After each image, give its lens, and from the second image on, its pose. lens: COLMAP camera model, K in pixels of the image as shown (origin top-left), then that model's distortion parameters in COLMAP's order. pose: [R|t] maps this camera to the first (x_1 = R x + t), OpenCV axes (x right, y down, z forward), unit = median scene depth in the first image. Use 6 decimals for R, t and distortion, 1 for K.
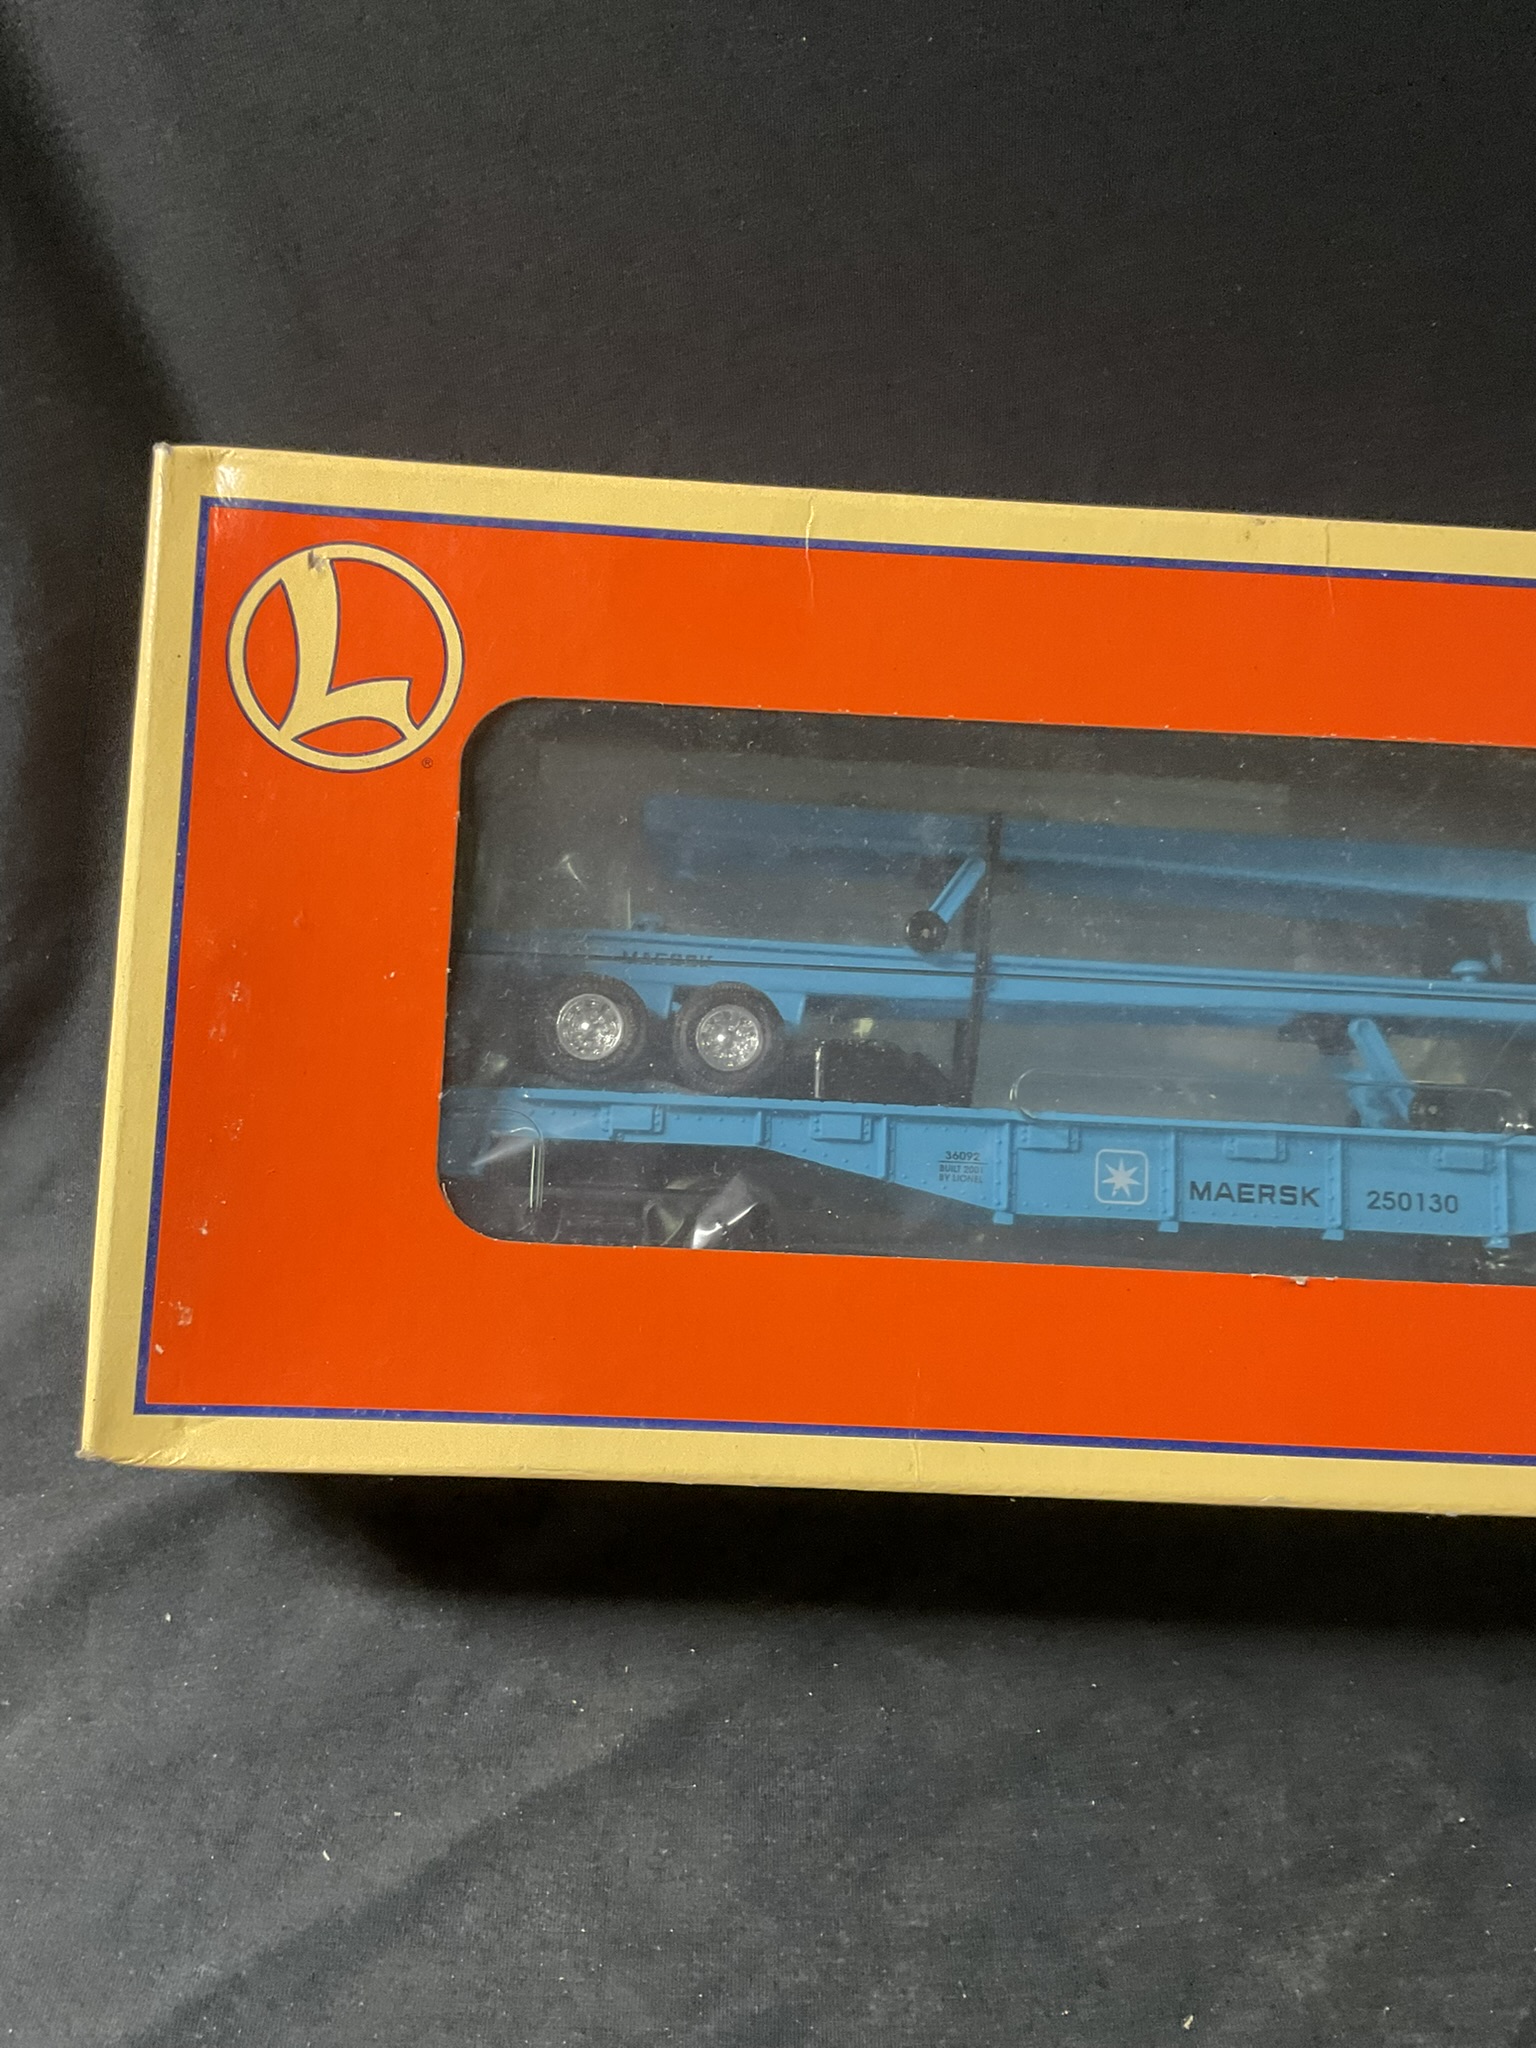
lens RADIAL K [[1890.1, 0, 765.7], [0, 1890.1, 979.2], [0, 0, 1]] dist [0.128604, -0.222956]
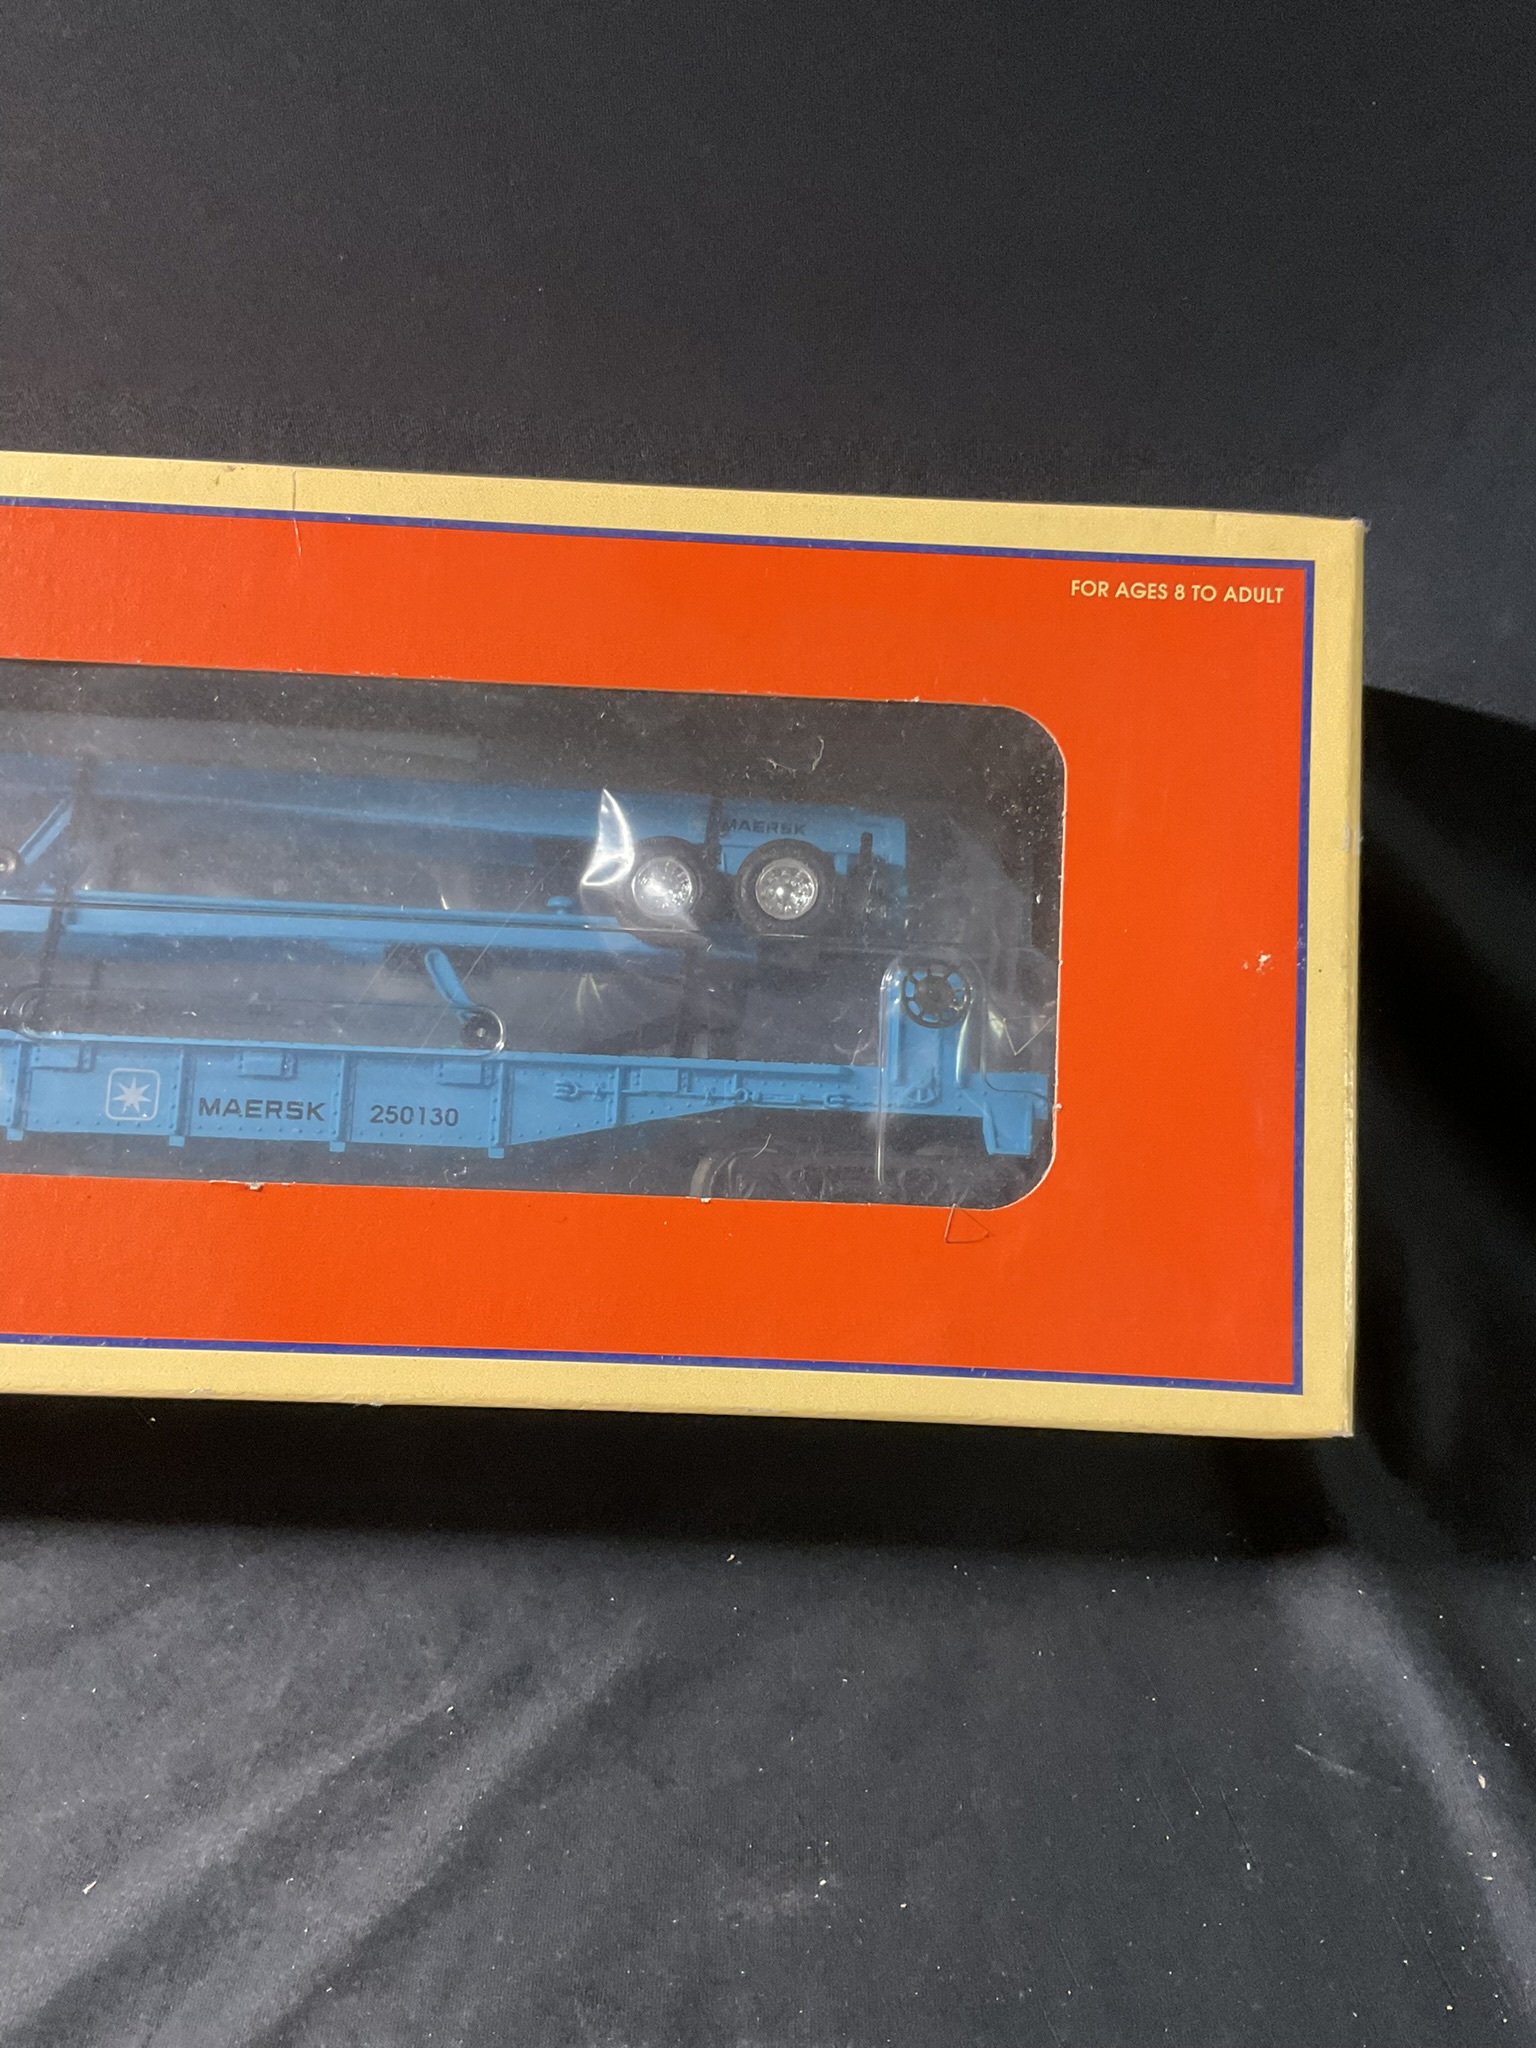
lens RADIAL K [[1890.1, 0, 765.7], [0, 1890.1, 979.2], [0, 0, 1]] dist [0.128604, -0.222956]
pose [[0.999809, -0.004565, -0.019011, 0.555315], [0.004542, 0.999989, -0.001238, 0.043475], [0.019017, 0.001151, 0.999819, -0.045696]]
